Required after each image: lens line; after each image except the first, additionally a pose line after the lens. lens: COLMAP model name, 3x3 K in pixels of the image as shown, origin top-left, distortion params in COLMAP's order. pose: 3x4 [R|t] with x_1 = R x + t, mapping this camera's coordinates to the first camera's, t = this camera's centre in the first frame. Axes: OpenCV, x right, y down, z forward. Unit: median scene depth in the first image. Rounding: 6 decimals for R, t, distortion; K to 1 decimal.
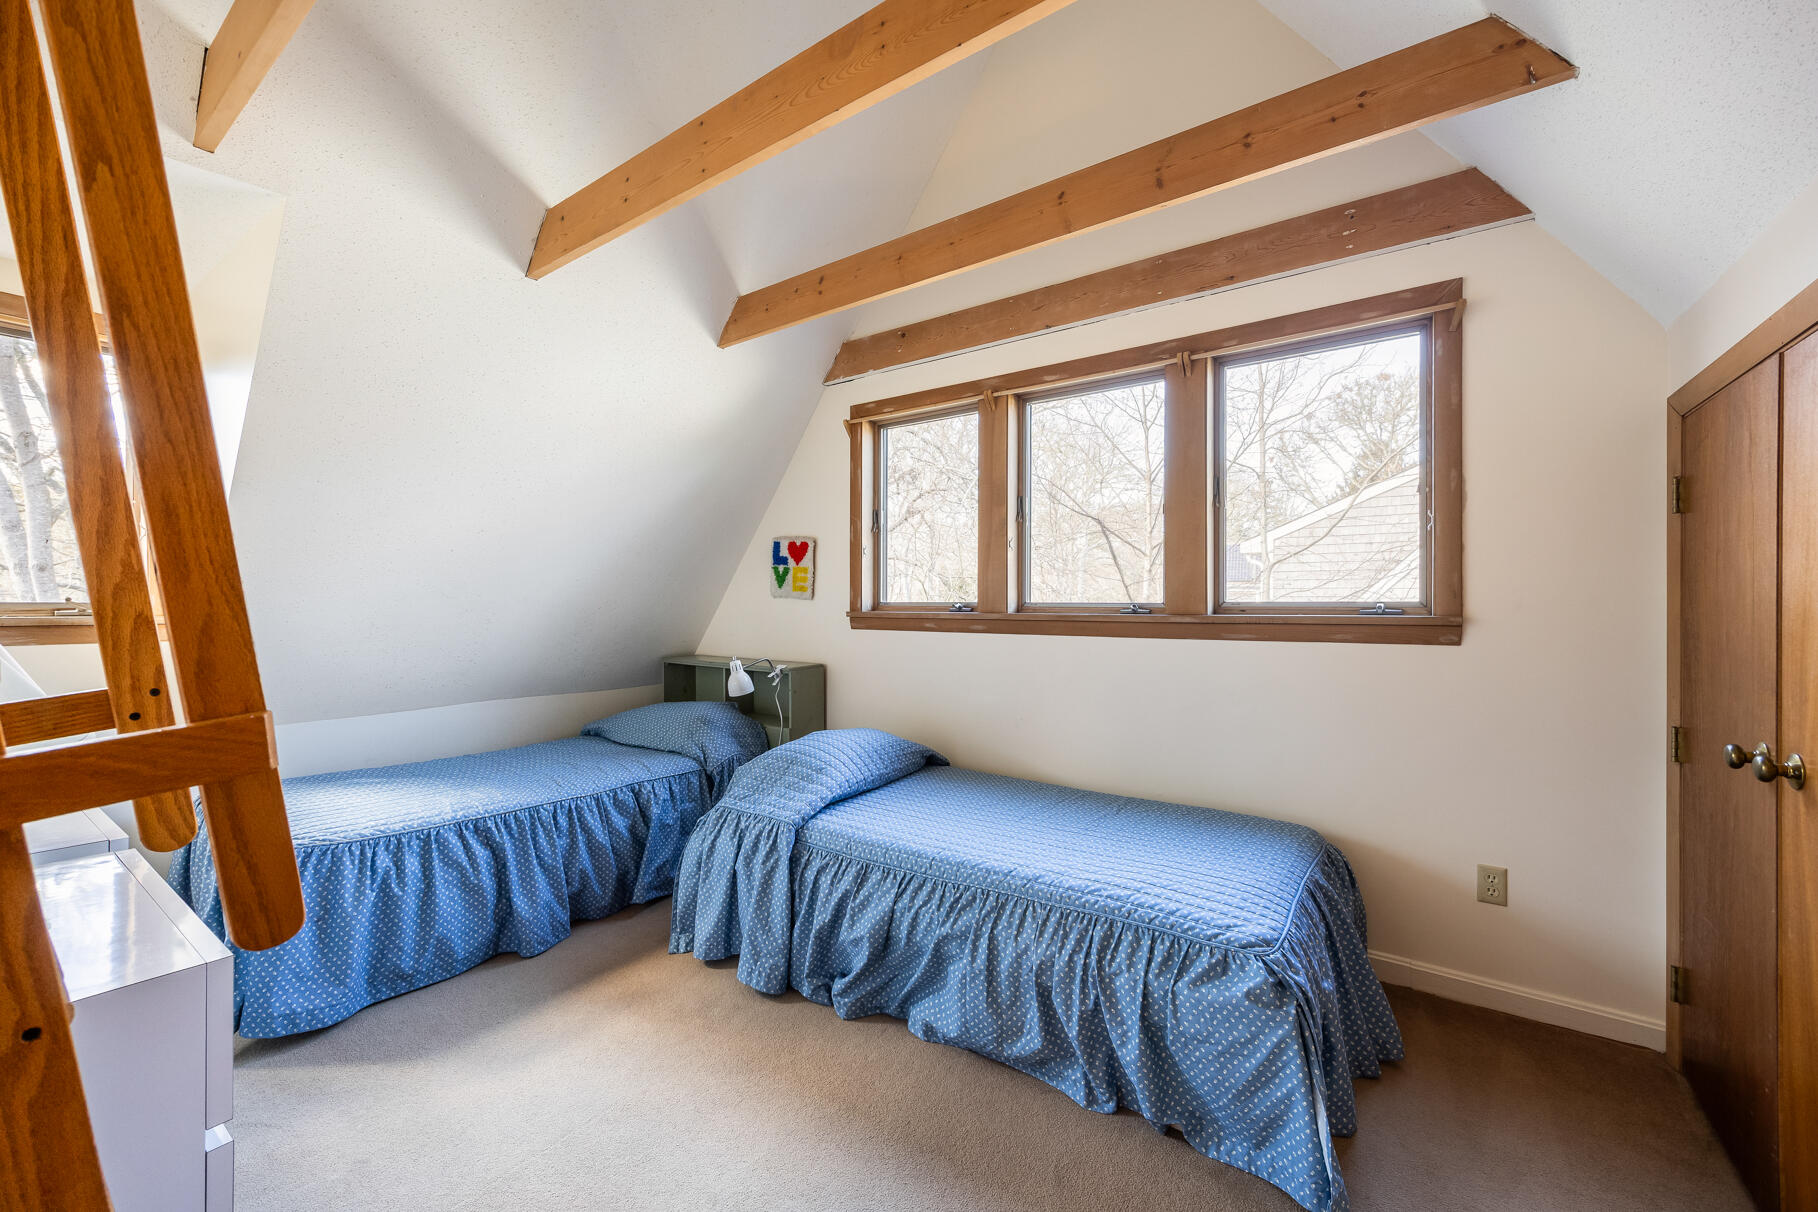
lens RADIAL K [[712.9, 0, 910.2], [0, 712.9, 603.2], [0, 0, 1]] dist [0.018243, -0.000222]
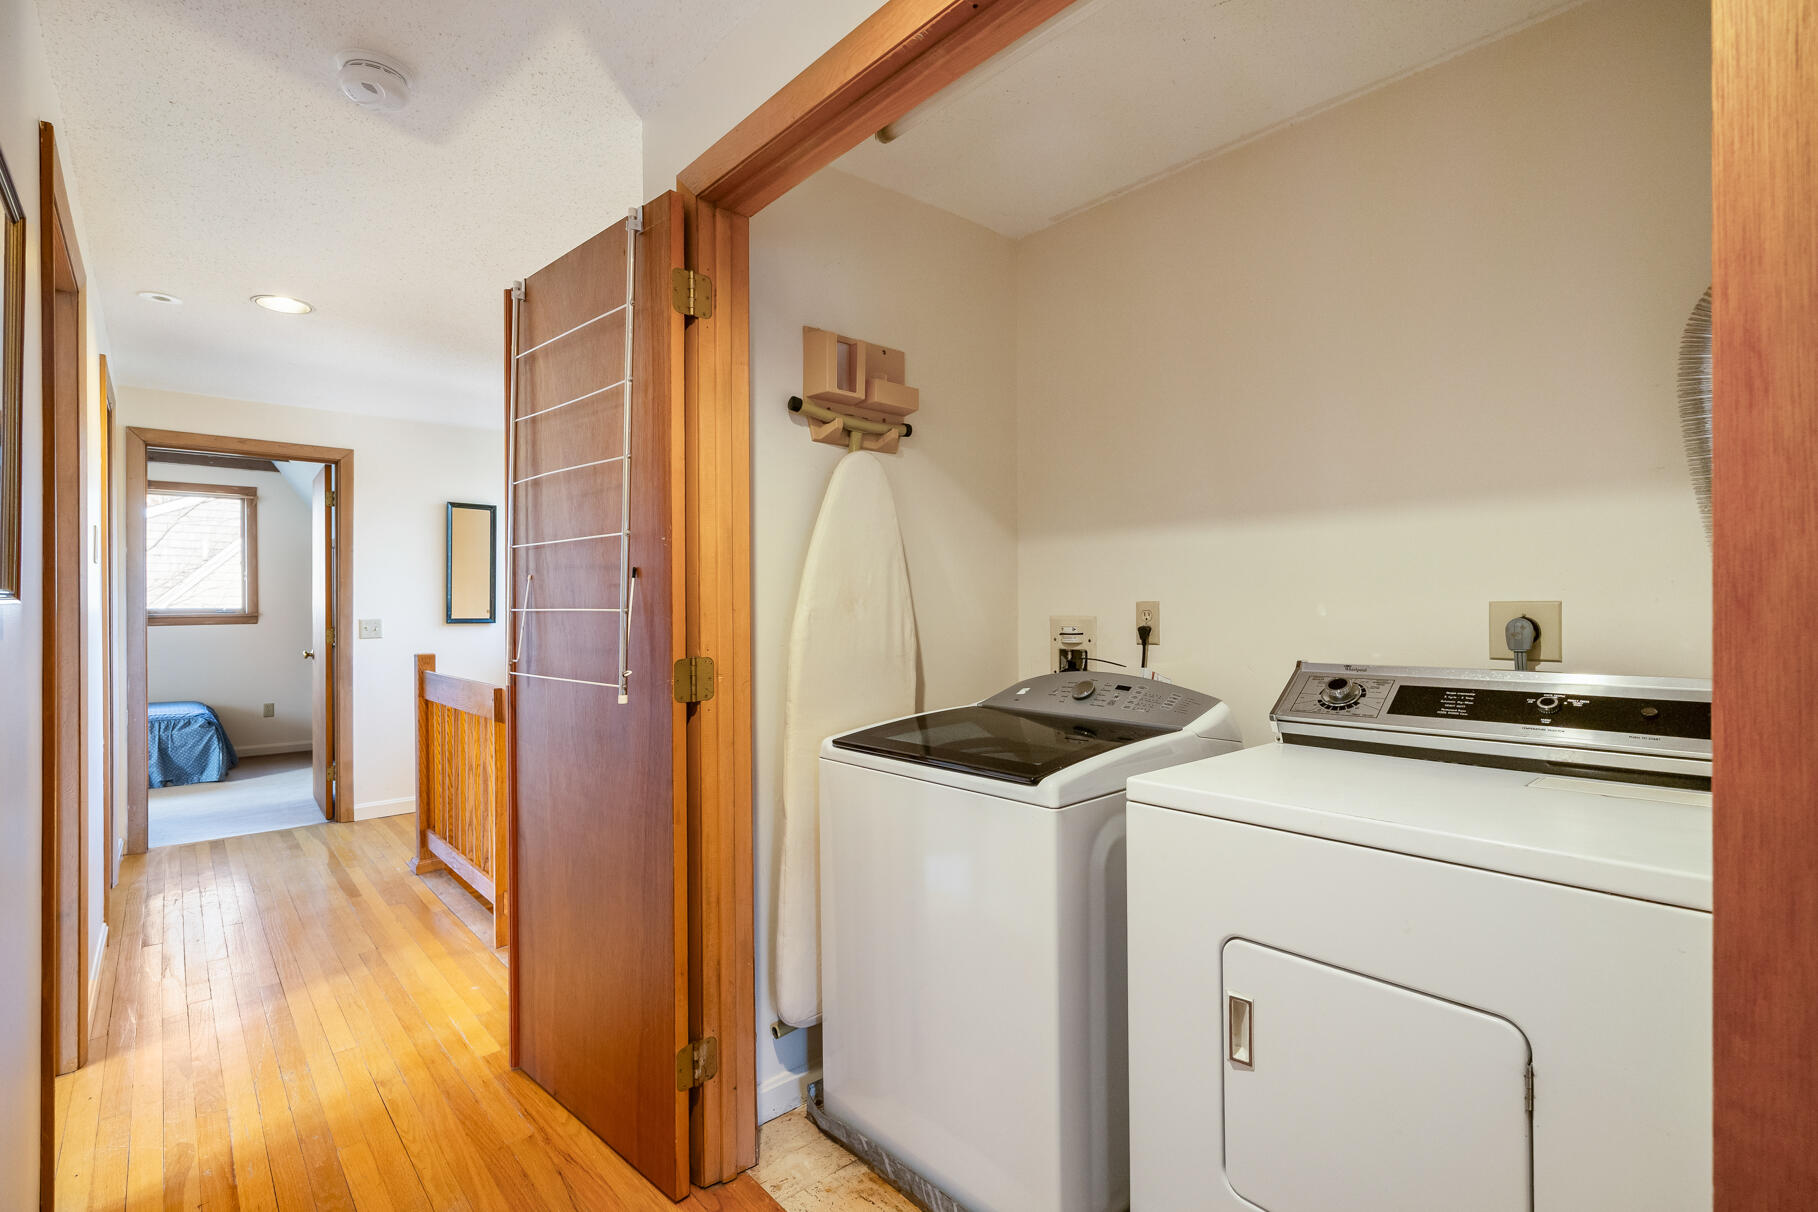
lens RADIAL K [[827.0, 0, 912.7], [0, 827.0, 598.9], [0, 0, 1]] dist [0.001145, 0.000161]
pose [[0.220734, 0.001506, 0.975333, -1.824727], [0.008780, 0.999955, -0.003531, -0.006272], [-0.975295, 0.009342, 0.220711, -2.208288]]
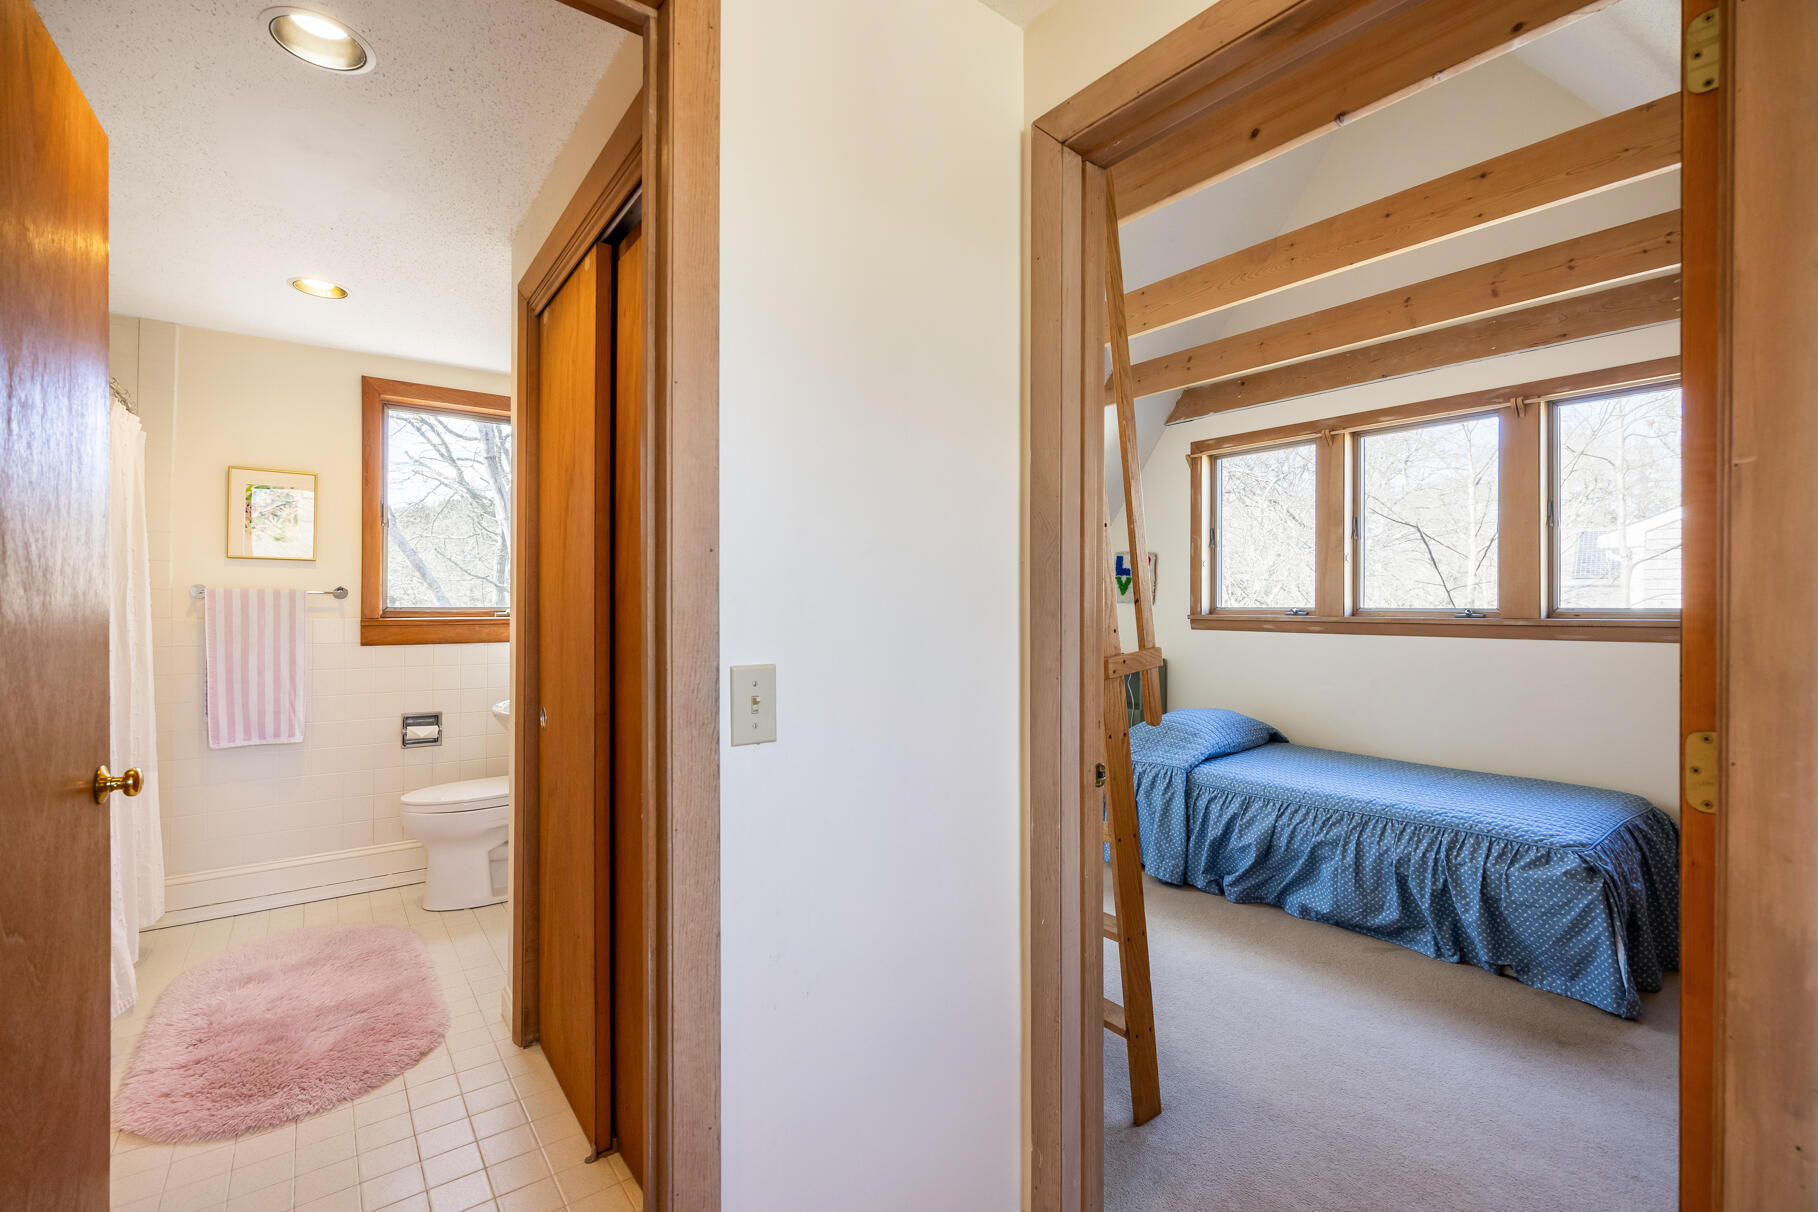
lens RADIAL K [[813.3, 0, 898.1], [0, 813.3, 605.7], [0, 0, 1]] dist [-0.000822, 0.001107]
pose [[0.958750, 0.000841, -0.284249, -0.266675], [-0.000592, 0.999999, 0.000963, -0.006993], [0.284249, -0.000755, 0.958750, -0.712394]]
